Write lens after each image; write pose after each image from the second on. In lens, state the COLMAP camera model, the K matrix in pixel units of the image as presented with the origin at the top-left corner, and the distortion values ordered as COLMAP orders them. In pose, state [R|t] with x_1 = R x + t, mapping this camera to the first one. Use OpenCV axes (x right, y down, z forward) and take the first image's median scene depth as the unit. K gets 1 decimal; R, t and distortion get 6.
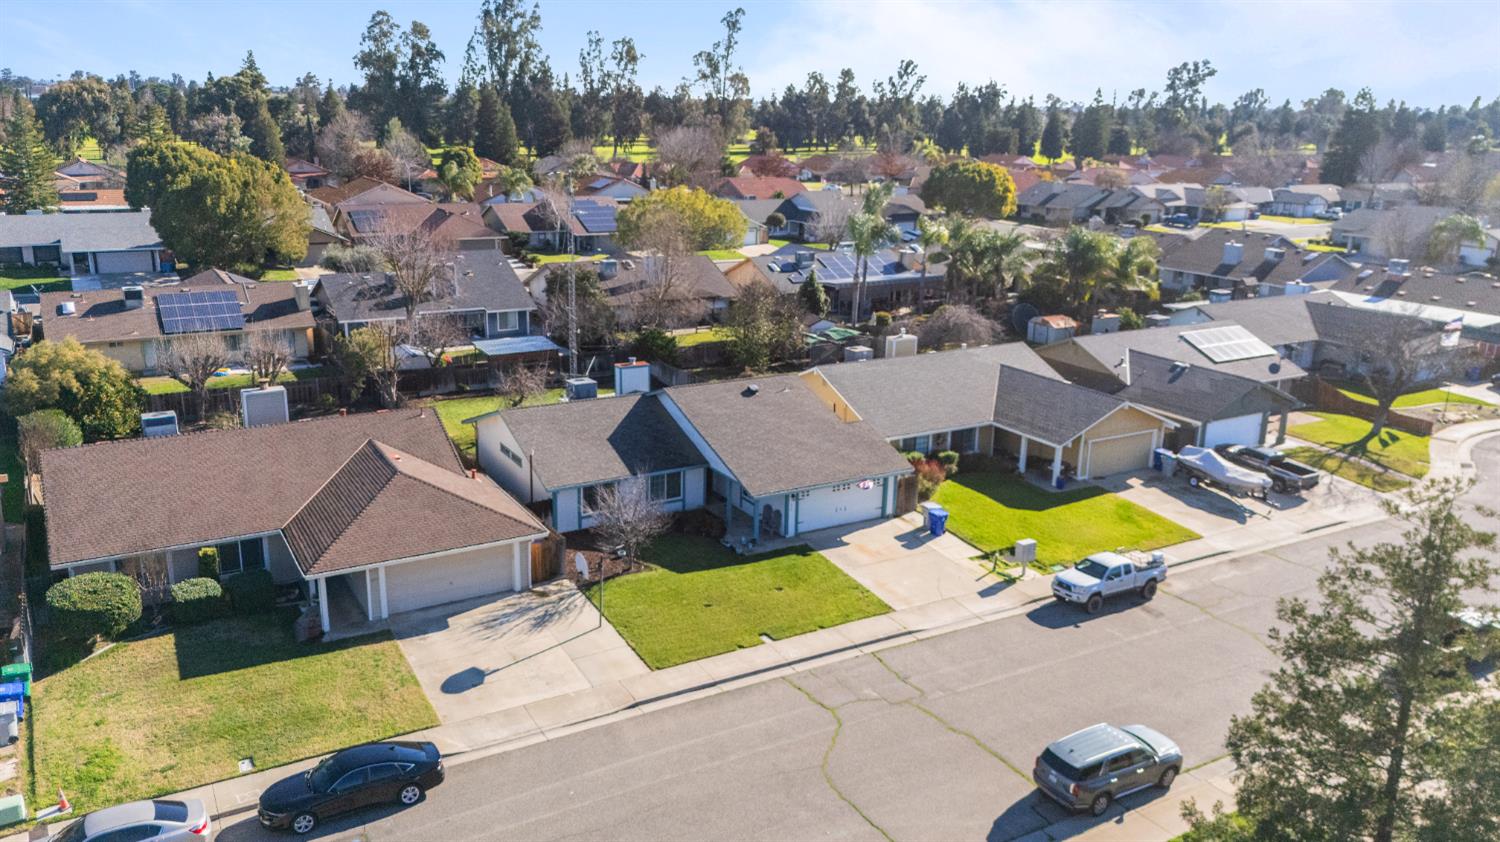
lens RADIAL K [[1122.7, 0, 750.0], [0, 1122.7, 421.0], [0, 0, 1]] dist [0.032655, -0.001780]
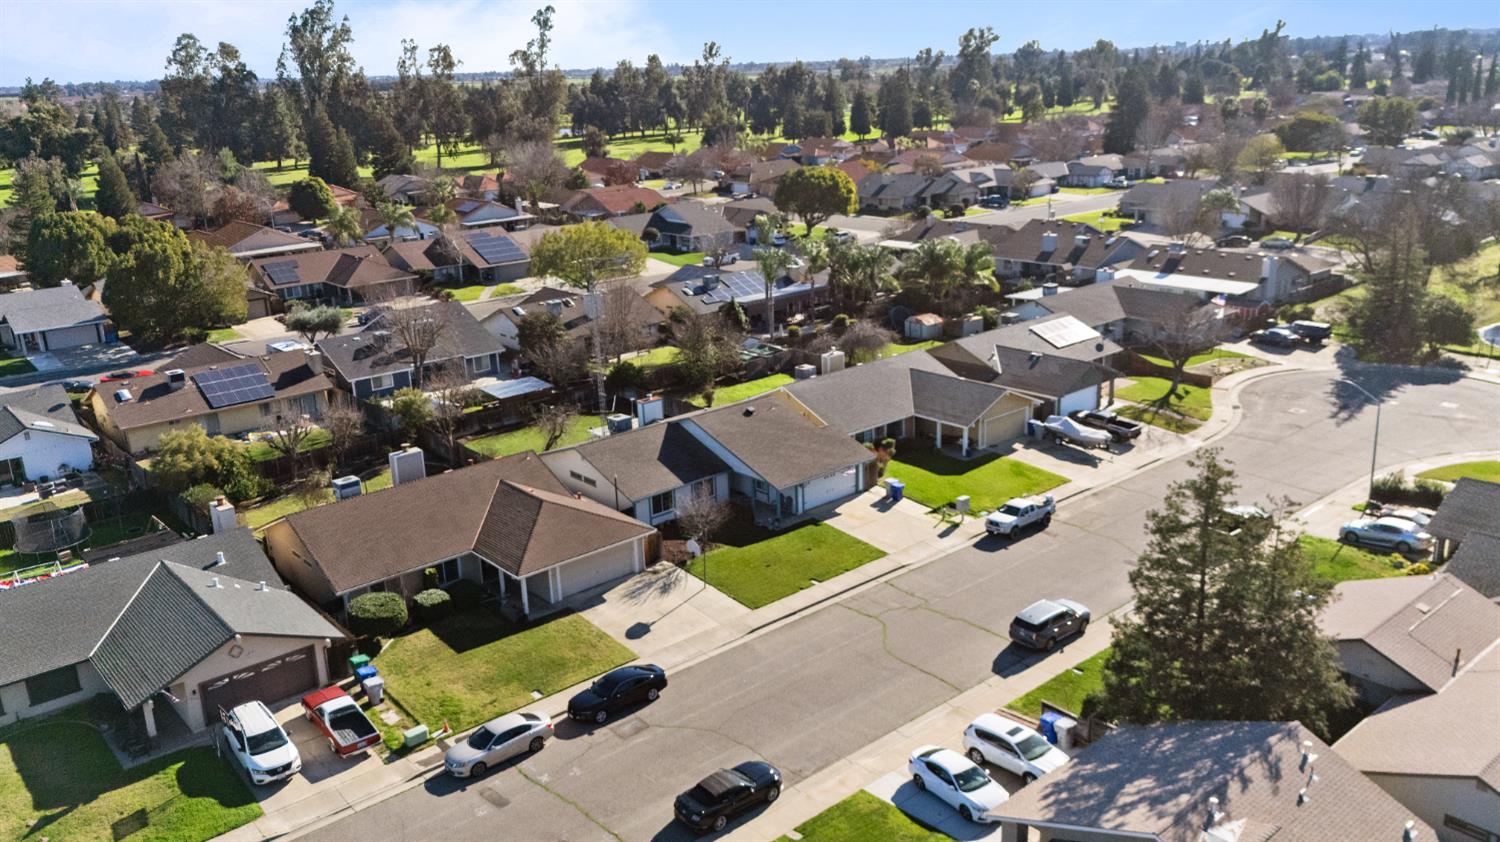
lens RADIAL K [[1138.6, 0, 750.0], [0, 1138.6, 421.0], [0, 0, 1]] dist [0.092661, -0.158729]
pose [[0.982797, -0.106616, 0.150806, -0.185083], [0.103689, 0.994239, 0.027165, -0.047267], [-0.152834, -0.011061, 0.988190, -0.329767]]
